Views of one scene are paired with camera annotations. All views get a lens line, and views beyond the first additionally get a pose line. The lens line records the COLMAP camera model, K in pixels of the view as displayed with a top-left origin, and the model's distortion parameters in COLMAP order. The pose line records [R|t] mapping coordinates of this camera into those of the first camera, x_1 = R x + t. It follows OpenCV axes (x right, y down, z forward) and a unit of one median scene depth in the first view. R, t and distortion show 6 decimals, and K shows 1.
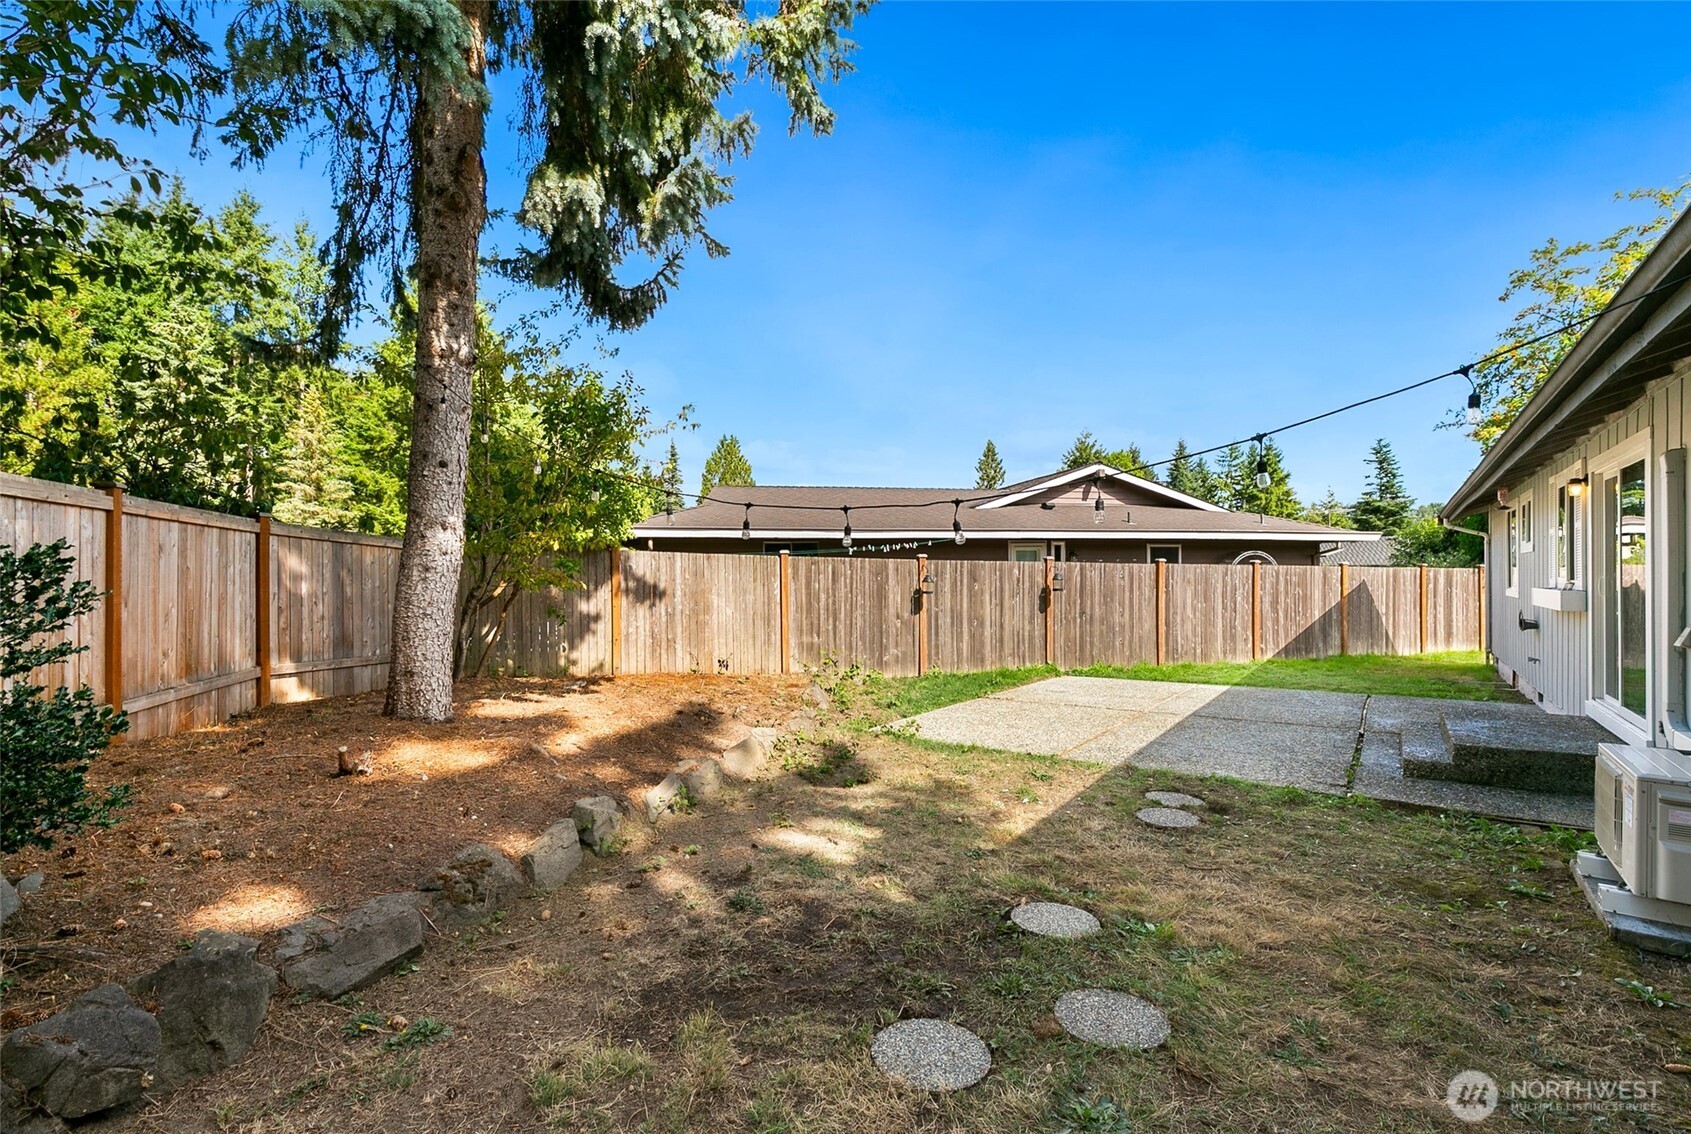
lens RADIAL K [[766.2, 0, 845.5], [0, 766.2, 570.9], [0, 0, 1]] dist [0.008180, -0.000671]
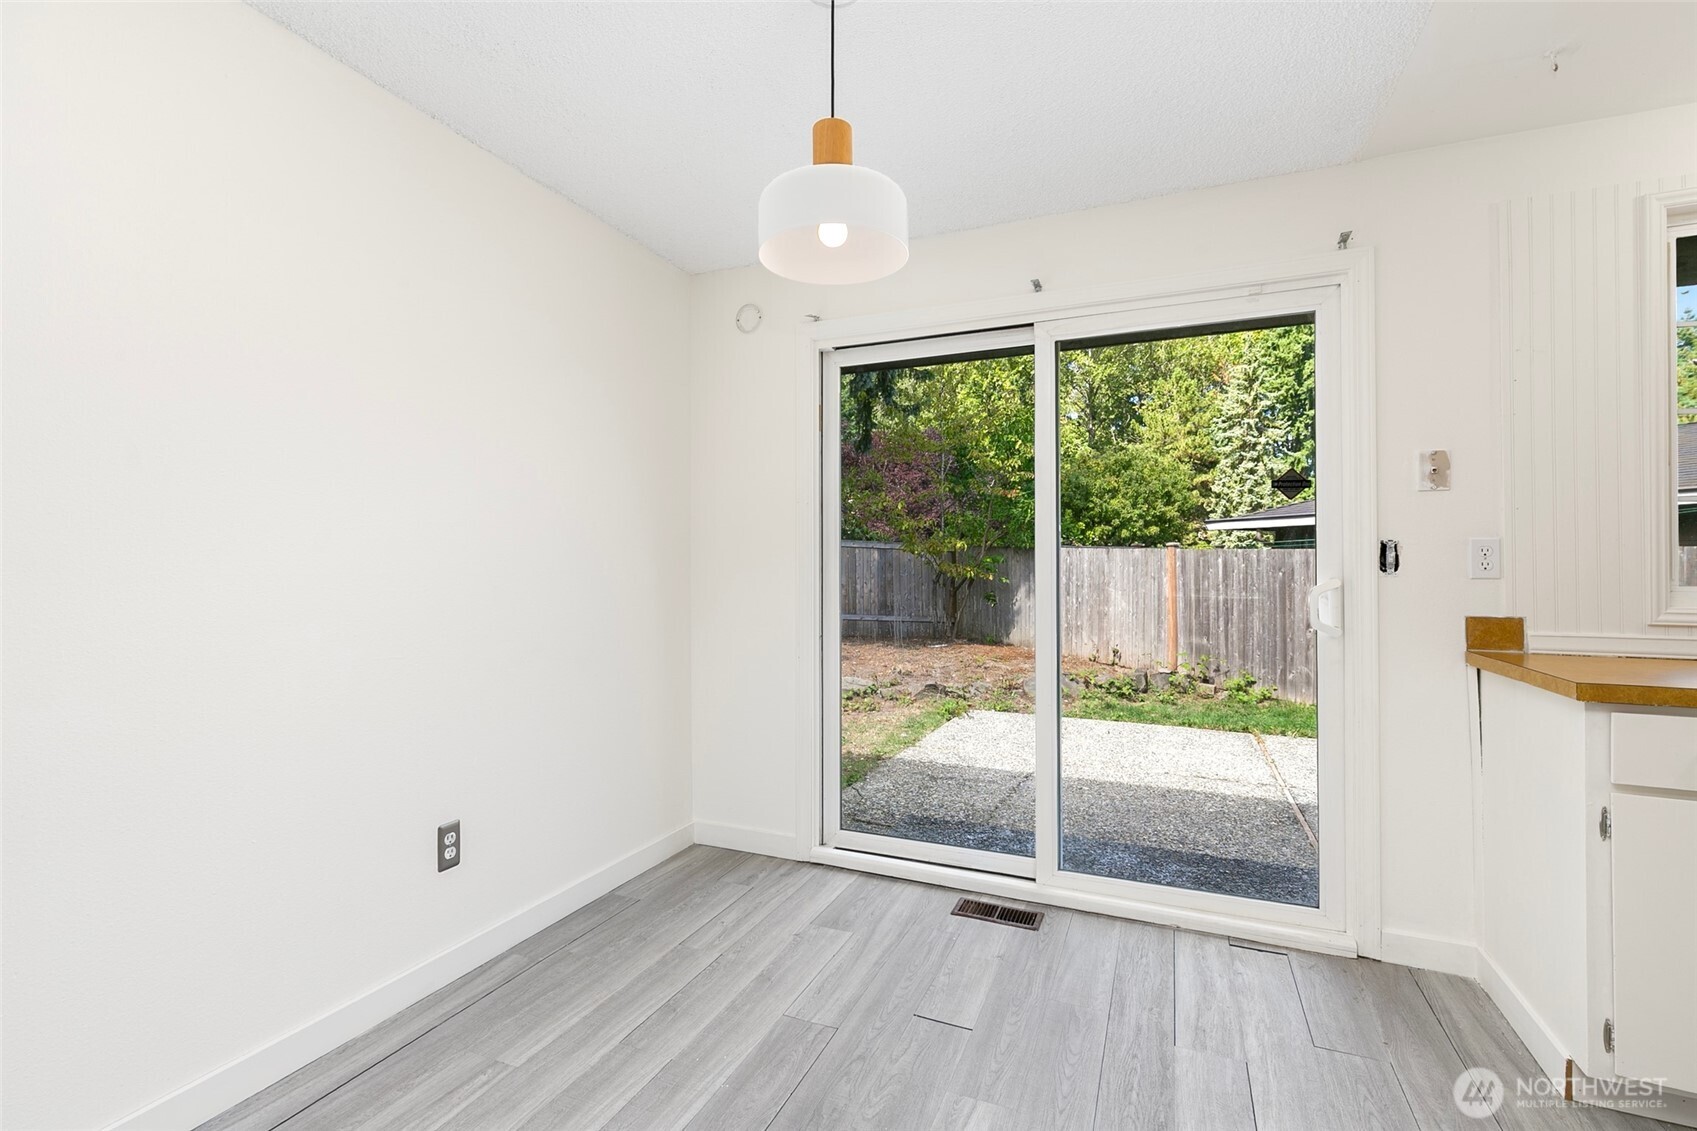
lens RADIAL K [[769.9, 0, 848.4], [0, 769.9, 558.8], [0, 0, 1]] dist [0.009292, -0.000603]
pose [[0.216570, -0.007865, -0.976235, 0.703663], [0.003158, 0.999968, -0.007355, -0.001206], [0.976262, -0.001490, 0.216588, 0.377773]]
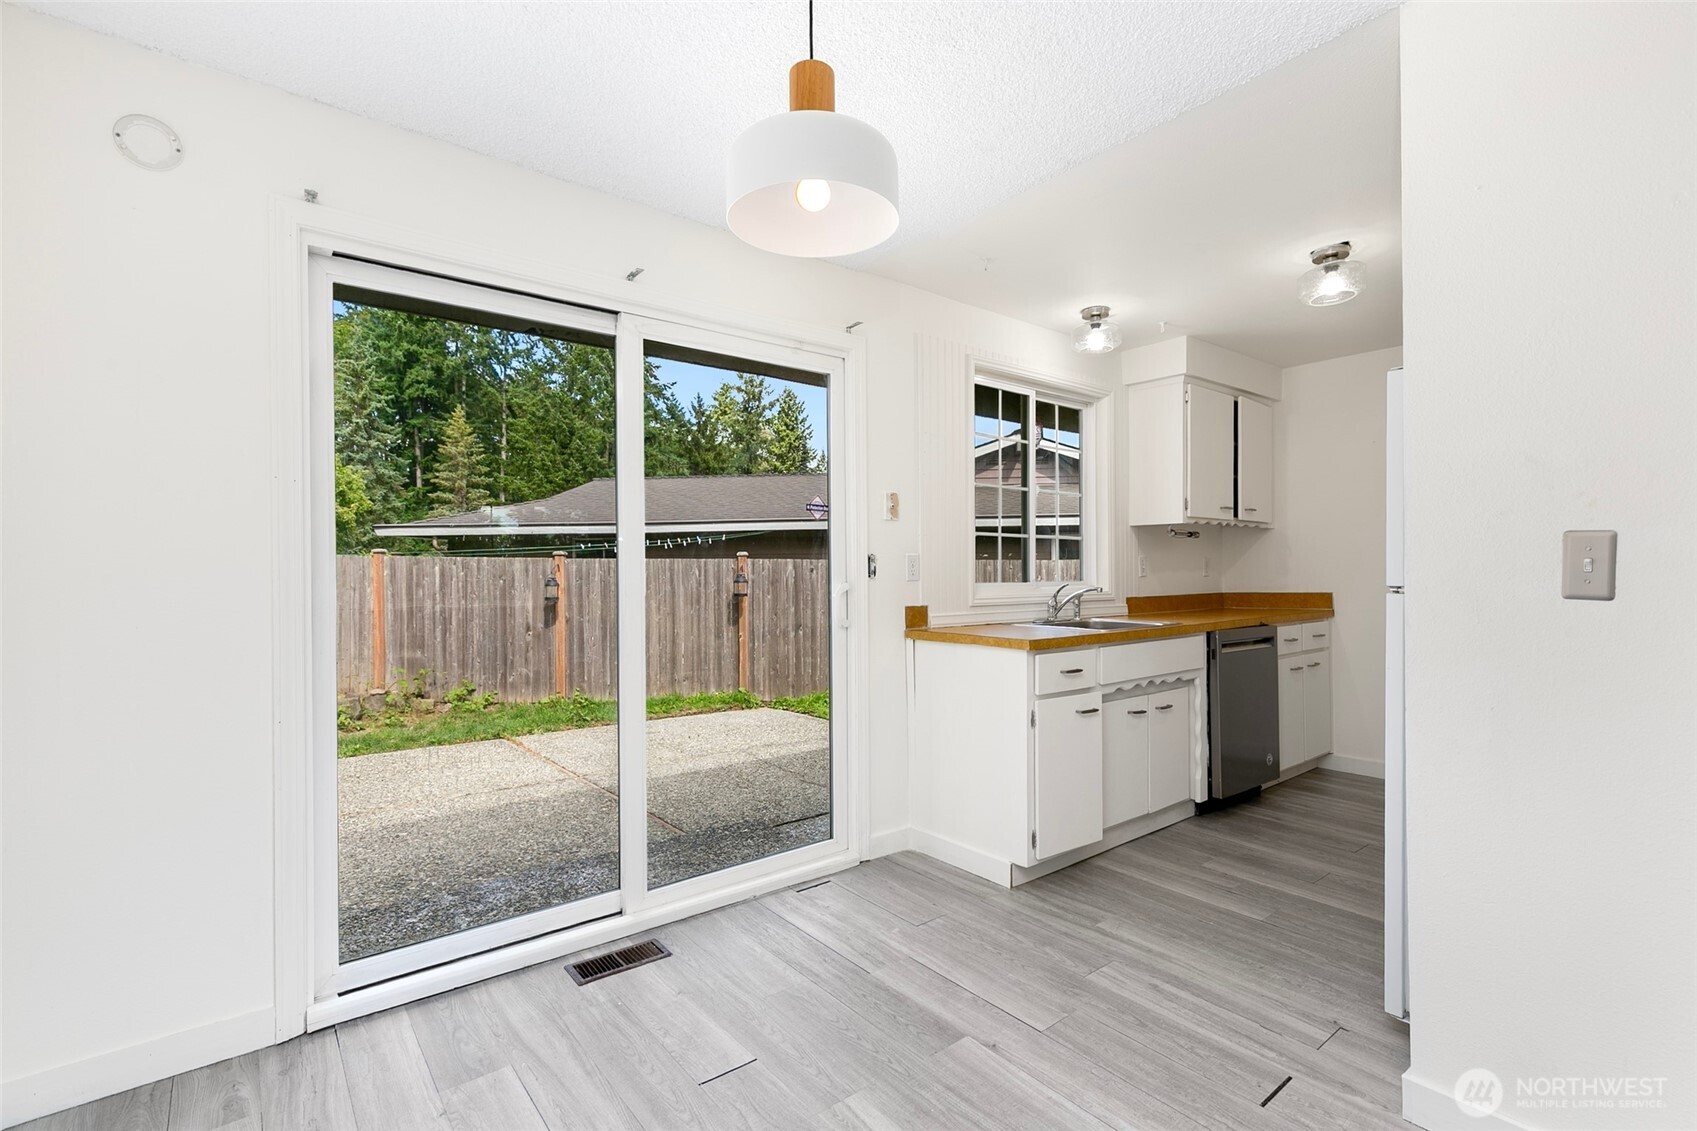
lens RADIAL K [[772.6, 0, 851.2], [0, 772.6, 570.2], [0, 0, 1]] dist [0.015576, -0.000220]
pose [[0.959997, -0.005798, -0.279950, 0.616275], [0.006895, 0.999972, 0.002934, -0.002013], [0.279925, -0.004747, 0.960010, 0.297152]]
